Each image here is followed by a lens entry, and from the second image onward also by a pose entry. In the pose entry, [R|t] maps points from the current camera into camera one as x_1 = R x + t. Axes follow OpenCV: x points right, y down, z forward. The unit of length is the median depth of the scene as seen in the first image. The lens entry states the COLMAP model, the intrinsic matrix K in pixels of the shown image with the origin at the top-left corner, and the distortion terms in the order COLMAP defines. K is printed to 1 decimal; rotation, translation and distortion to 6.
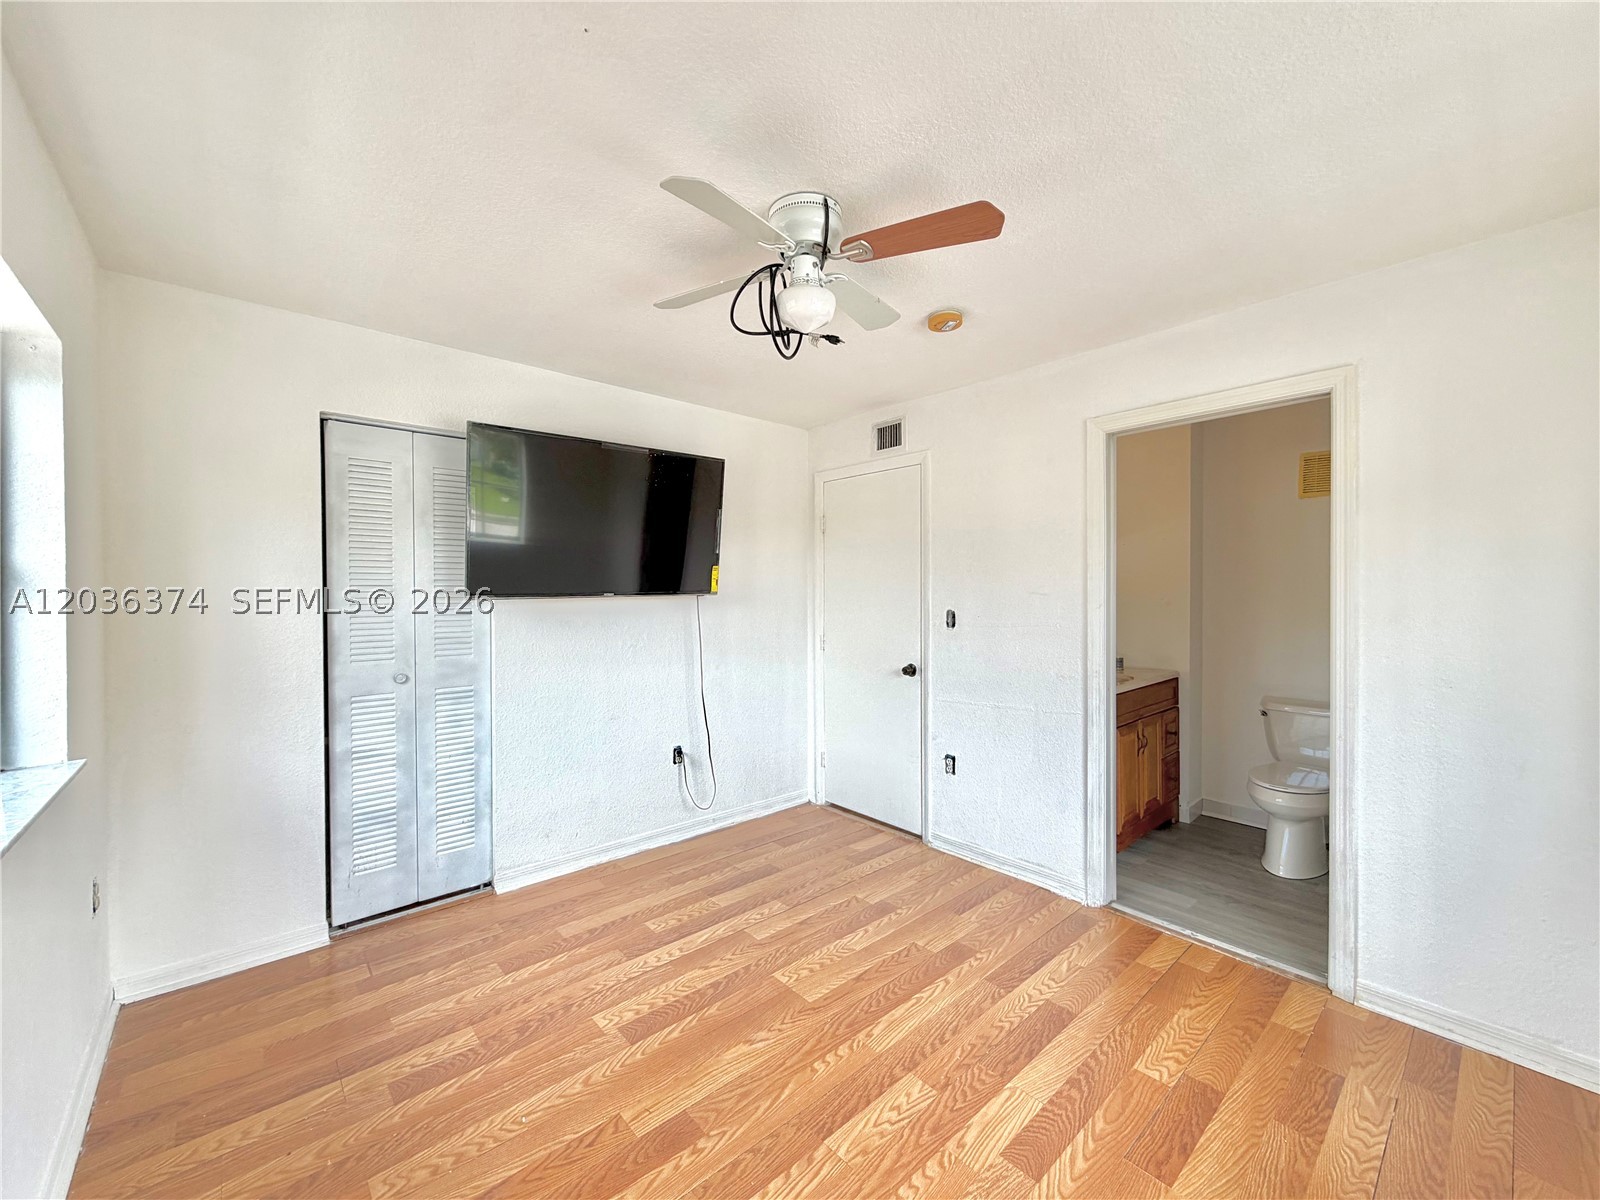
lens RADIAL K [[632.7, 0, 798.1], [0, 632.7, 599.0], [0, 0, 1]] dist [0.001387, -0.000545]
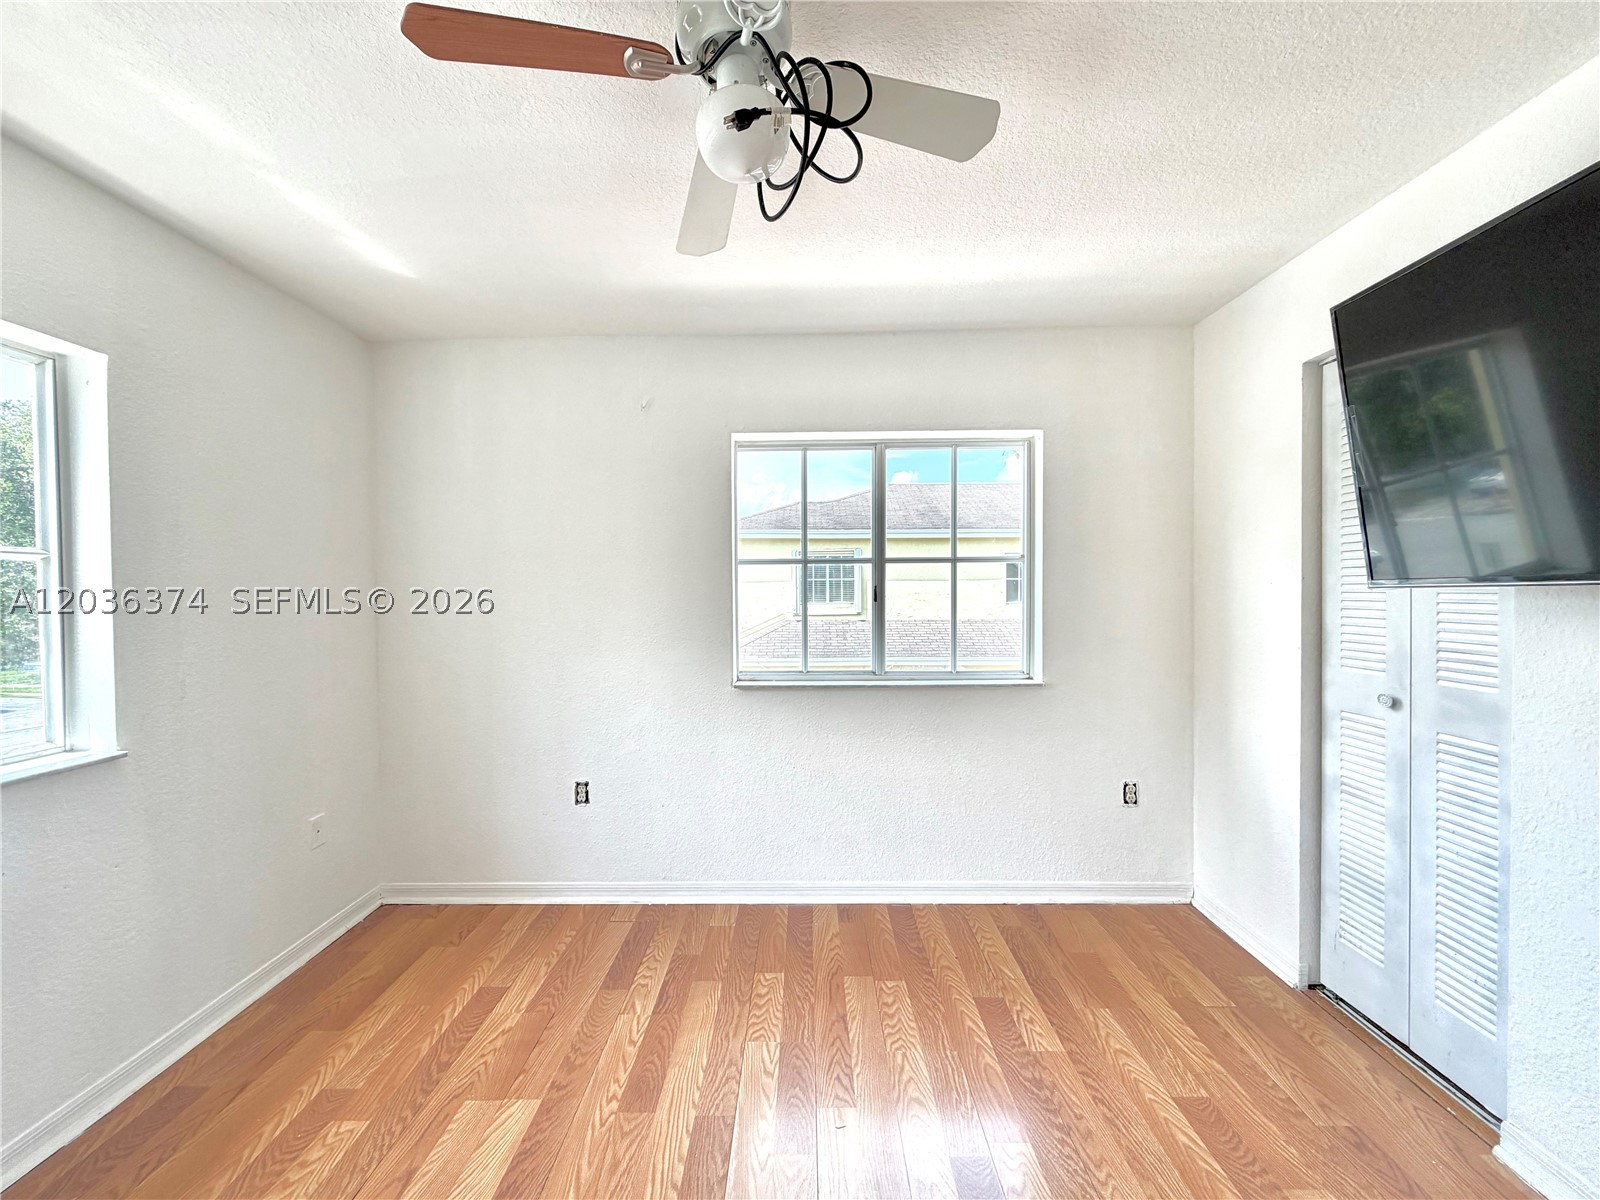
lens RADIAL K [[632.7, 0, 796.0], [0, 632.7, 599.4], [0, 0, 1]] dist [0.001387, -0.000545]
pose [[-0.671308, 0.023135, -0.740817, 0.433741], [0.002992, 0.999589, 0.028505, -0.008815], [0.741172, 0.016919, -0.671102, 1.384956]]
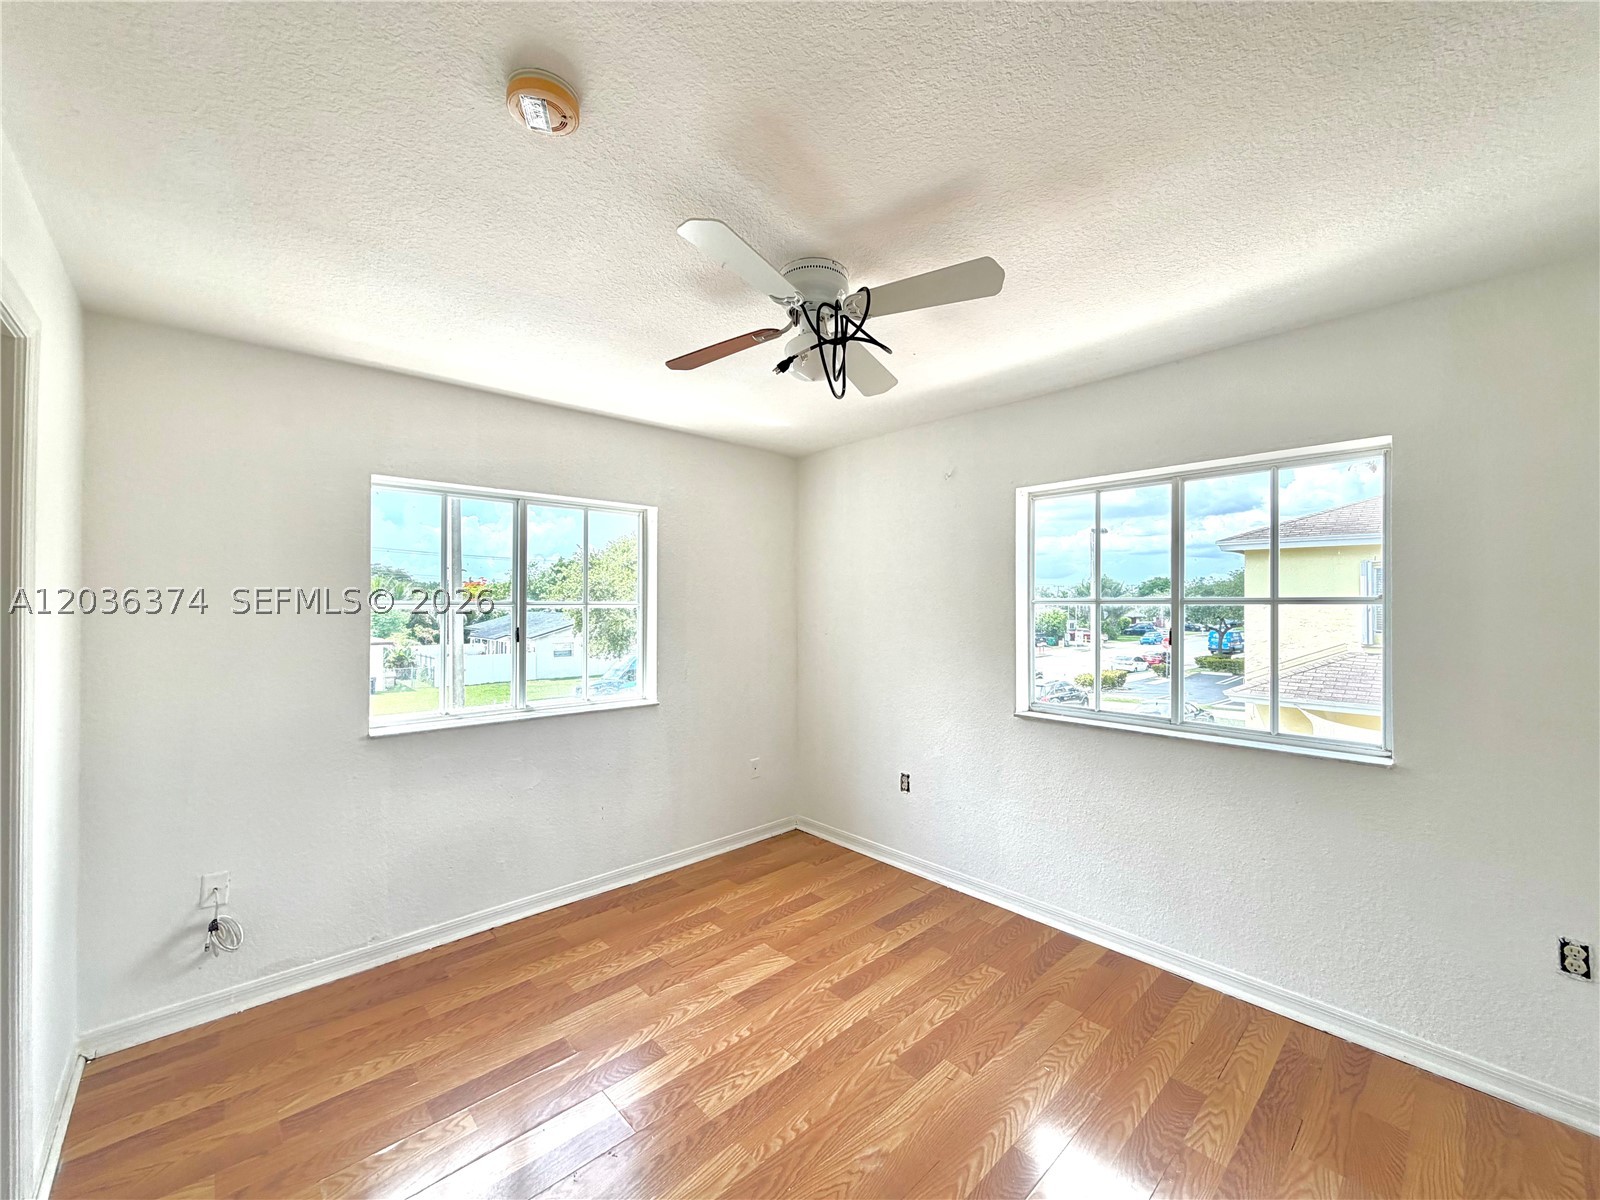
lens RADIAL K [[632.7, 0, 801.0], [0, 632.7, 600.3], [0, 0, 1]] dist [0.001387, -0.000545]
pose [[-0.999630, 0.003120, -0.027034, 0.057351], [0.003021, 0.999989, 0.003715, -0.067558], [0.027045, 0.003632, -0.999628, 1.895740]]
